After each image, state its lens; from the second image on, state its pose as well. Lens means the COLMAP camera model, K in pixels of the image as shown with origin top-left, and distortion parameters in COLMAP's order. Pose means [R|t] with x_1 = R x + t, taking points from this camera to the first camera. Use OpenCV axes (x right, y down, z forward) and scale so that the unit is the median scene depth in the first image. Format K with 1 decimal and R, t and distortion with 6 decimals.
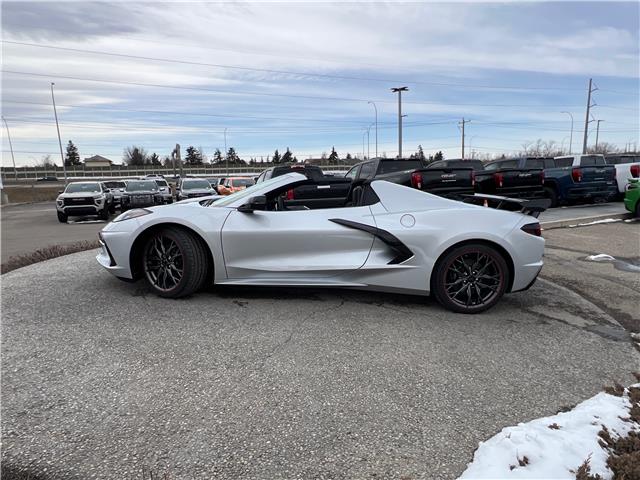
lens RADIAL K [[376.1, 0, 320.0], [0, 376.1, 240.0], [0, 0, 1]] dist [-0.001158, -0.000622]
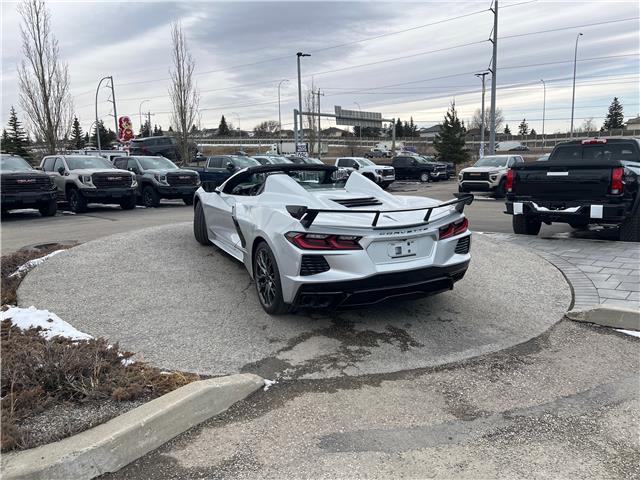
lens RADIAL K [[481.3, 0, 320.0], [0, 481.3, 240.0], [0, 0, 1]] dist [0.058907, -0.069931]
pose [[0.412039, 0.164683, -0.896160, 1.419509], [-0.136306, 0.983604, 0.118081, -0.146588], [0.900913, 0.073498, 0.427730, 0.510187]]
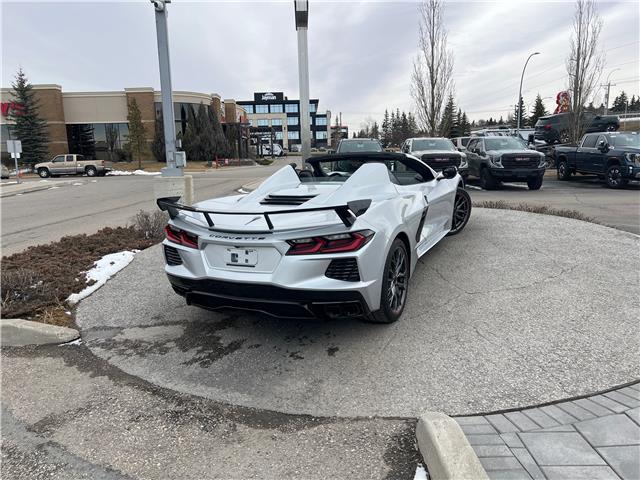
lens RADIAL K [[481.3, 0, 320.0], [0, 481.3, 240.0], [0, 0, 1]] dist [0.058907, -0.069931]
pose [[-0.450050, 0.201302, -0.870019, 1.280310], [-0.105923, 0.955350, 0.275838, -0.325868], [0.886699, 0.216296, -0.408633, 1.613296]]
